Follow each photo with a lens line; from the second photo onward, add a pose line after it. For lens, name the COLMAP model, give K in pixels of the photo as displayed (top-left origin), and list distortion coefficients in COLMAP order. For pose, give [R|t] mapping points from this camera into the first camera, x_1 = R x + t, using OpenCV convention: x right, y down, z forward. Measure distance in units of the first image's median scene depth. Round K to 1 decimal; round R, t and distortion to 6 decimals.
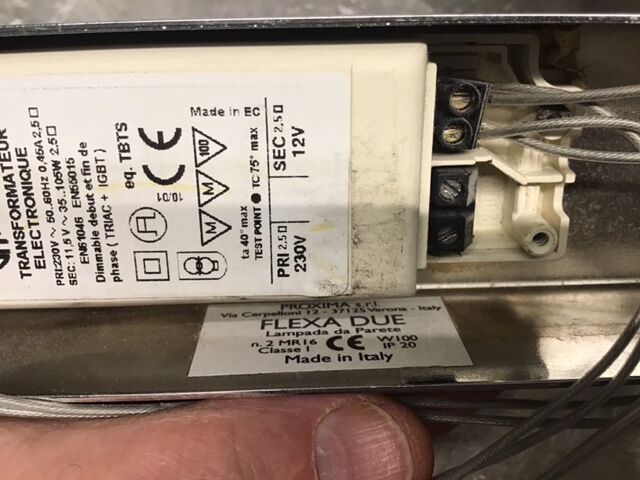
lens RADIAL K [[585.4, 0, 320.6], [0, 585.4, 240.1], [0, 0, 1]] dist [0.029836, -0.077205]
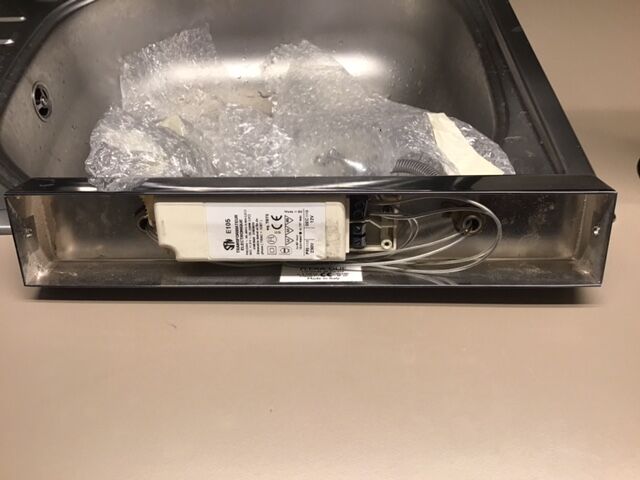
lens RADIAL K [[585.4, 0, 319.7], [0, 585.4, 240.0], [0, 0, 1]] dist [0.029836, -0.077205]
pose [[0.998886, 0.025507, -0.039705, 0.164317], [-0.023288, 0.998194, 0.055367, -0.239660], [0.041046, -0.054380, 0.997676, -2.763565]]
